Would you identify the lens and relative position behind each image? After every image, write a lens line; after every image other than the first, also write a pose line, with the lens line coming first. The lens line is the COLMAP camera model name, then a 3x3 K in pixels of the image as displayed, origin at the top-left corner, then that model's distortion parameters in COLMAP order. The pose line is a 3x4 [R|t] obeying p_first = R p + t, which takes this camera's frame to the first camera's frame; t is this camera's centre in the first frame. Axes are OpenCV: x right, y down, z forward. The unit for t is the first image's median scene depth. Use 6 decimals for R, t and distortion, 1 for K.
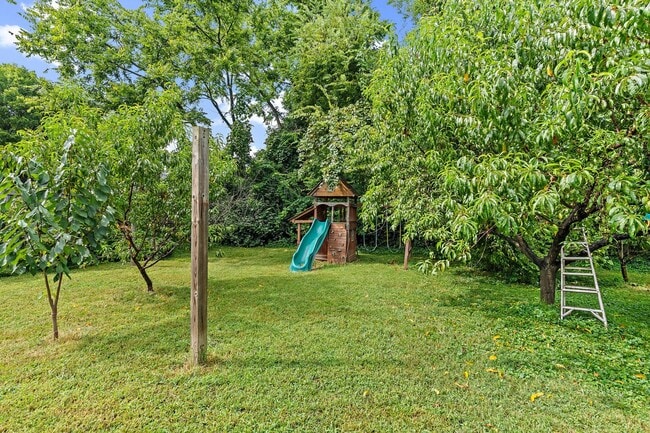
lens RADIAL K [[294.5, 0, 324.7], [0, 294.5, 213.0], [0, 0, 1]] dist [-0.002388, 0.000184]
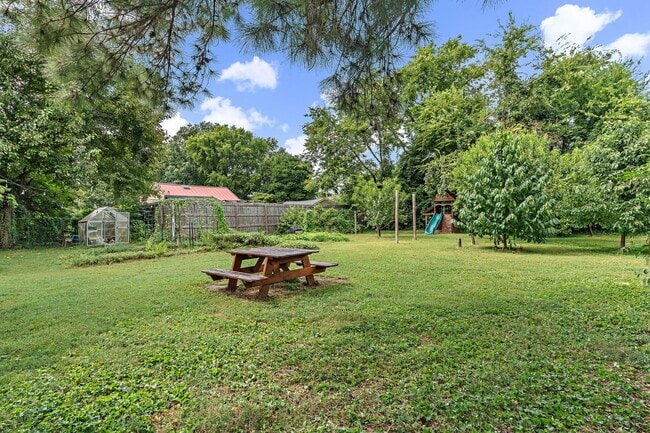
lens RADIAL K [[294.5, 0, 324.7], [0, 294.5, 213.0], [0, 0, 1]] dist [-0.002388, 0.000184]
pose [[0.928439, -0.040003, -0.369325, 0.011835], [0.040311, 0.999163, -0.006886, 0.006956], [0.369292, -0.008495, 0.929275, -1.163158]]
